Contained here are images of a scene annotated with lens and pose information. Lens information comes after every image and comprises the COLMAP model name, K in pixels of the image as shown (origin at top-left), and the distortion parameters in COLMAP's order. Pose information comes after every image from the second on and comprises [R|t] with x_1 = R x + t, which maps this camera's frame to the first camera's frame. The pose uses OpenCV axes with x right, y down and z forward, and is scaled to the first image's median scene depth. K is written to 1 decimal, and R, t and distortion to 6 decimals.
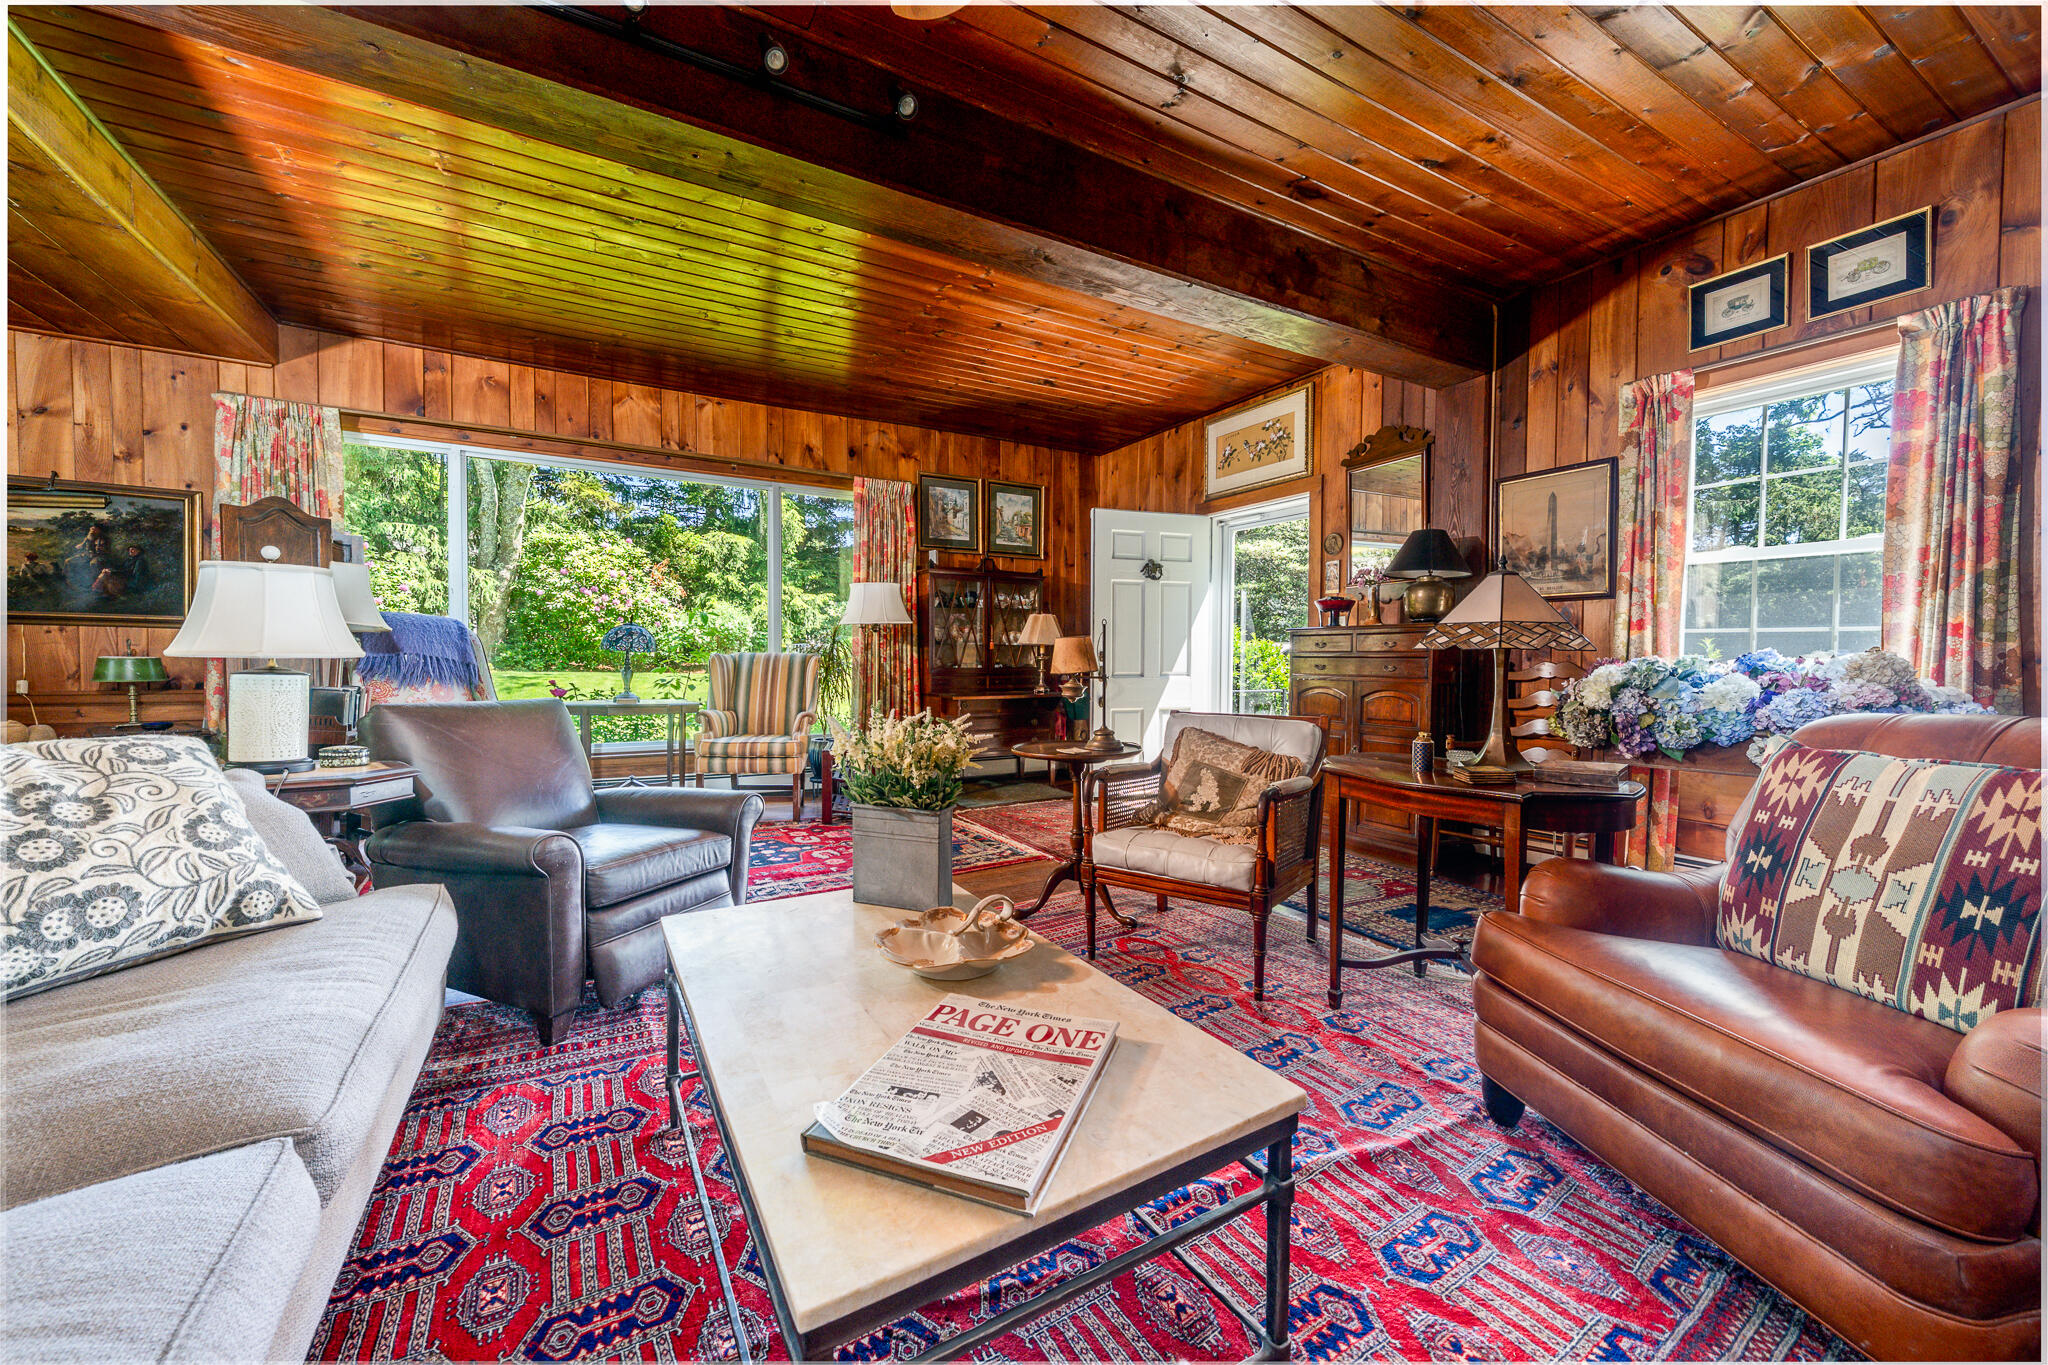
lens RADIAL K [[767.8, 0, 1014.5], [0, 767.8, 681.9], [0, 0, 1]] dist [0.000205, 0.000021]
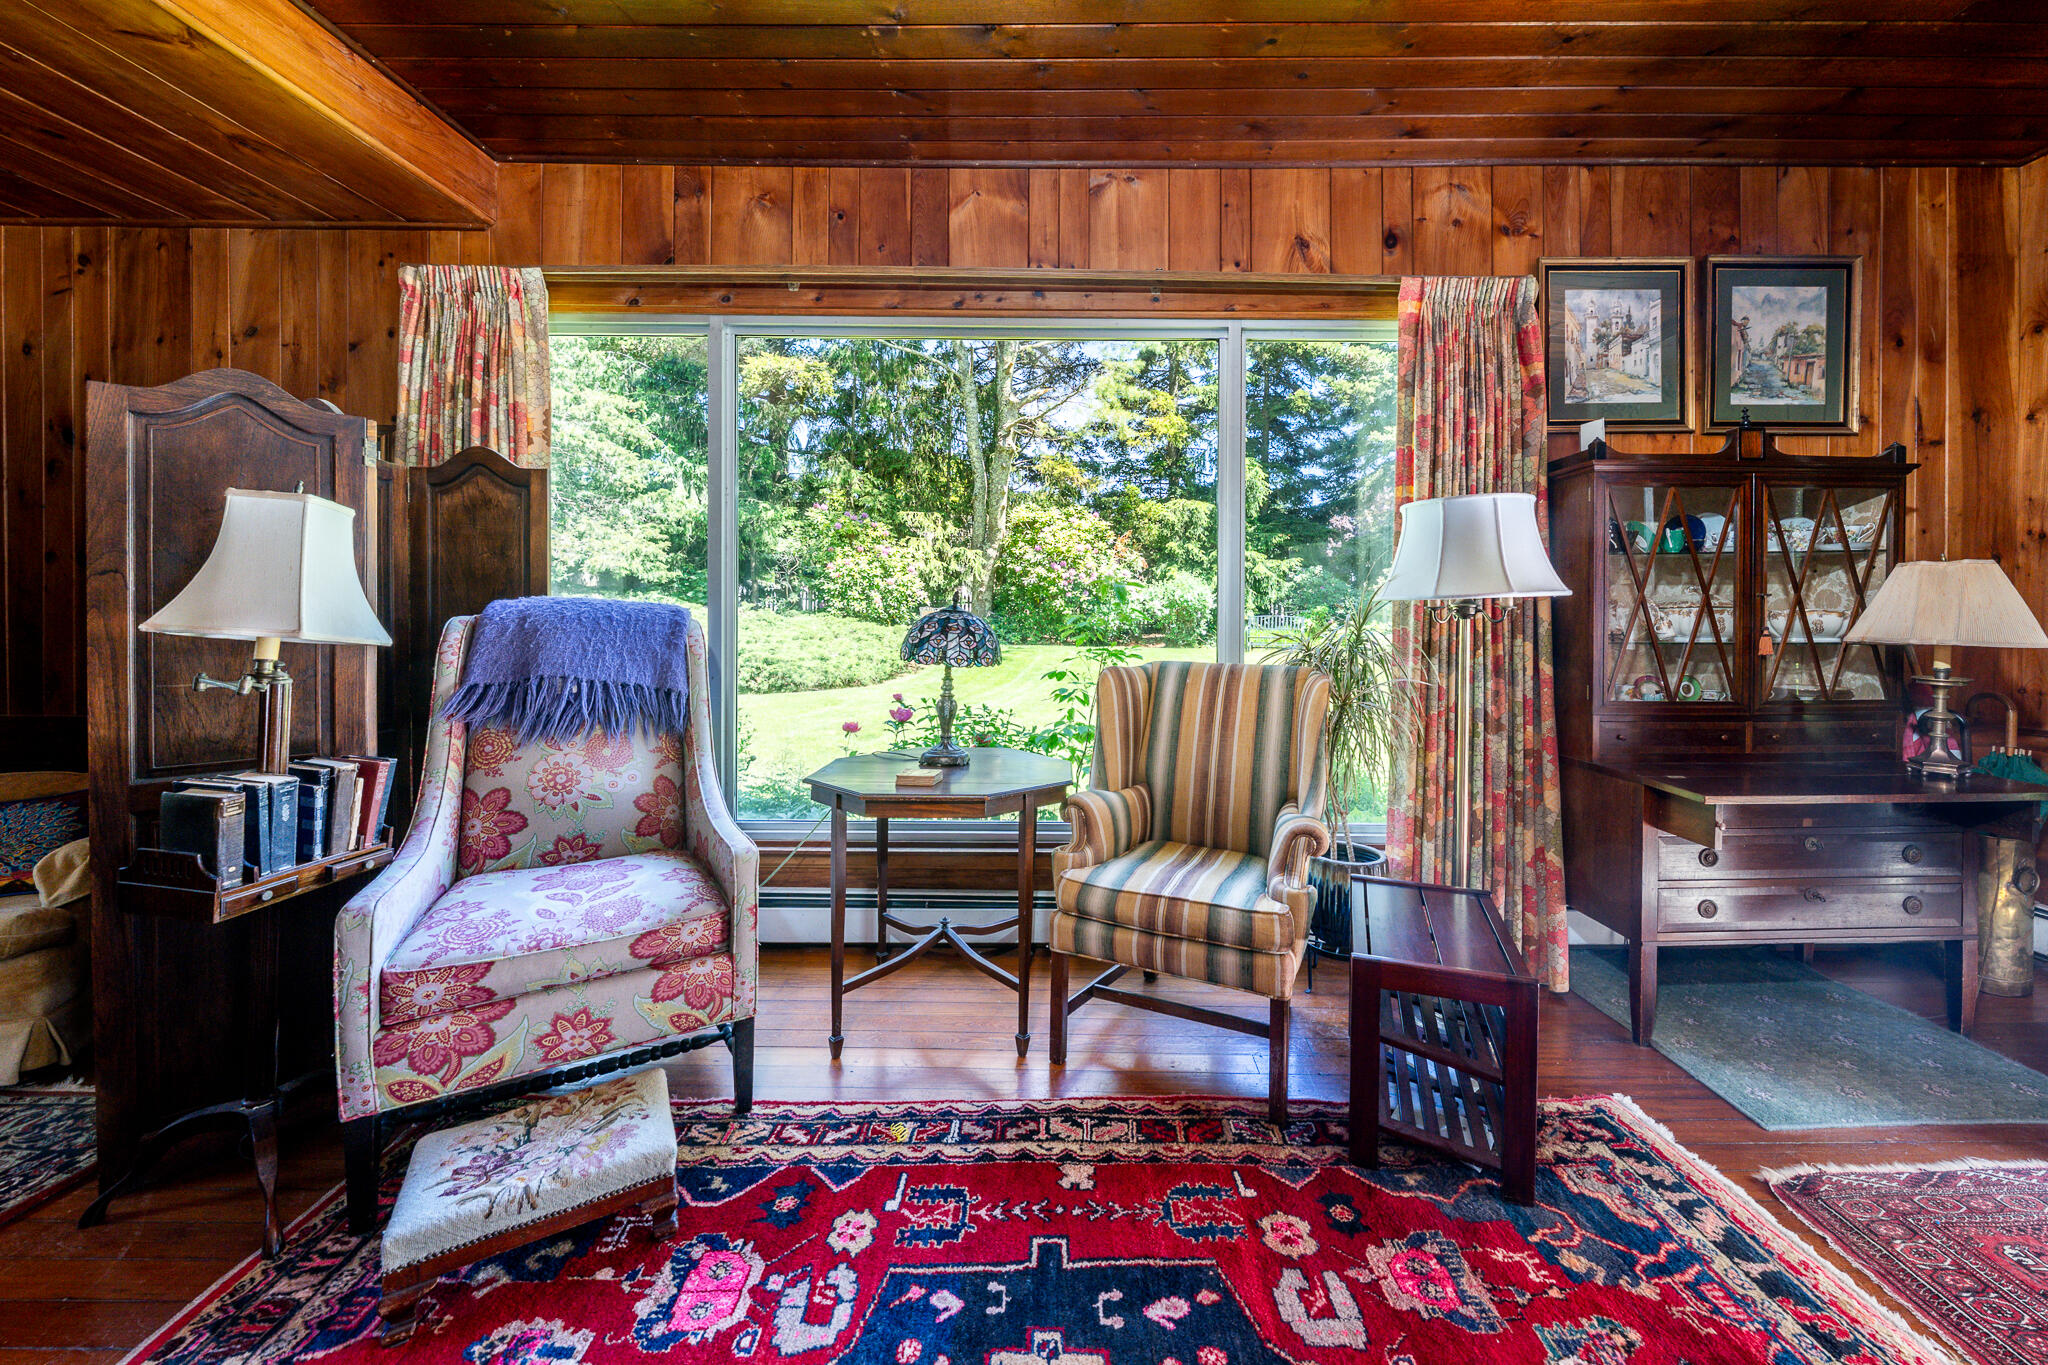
lens RADIAL K [[714.4, 0, 1091.5], [0, 714.4, 622.4], [0, 0, 1]] dist [0.001601, 0.000013]
pose [[0.876050, -0.002024, -0.482217, -0.059175], [-0.013482, 0.999498, -0.028687, -0.016796], [0.482032, 0.031633, 0.875582, 0.194602]]
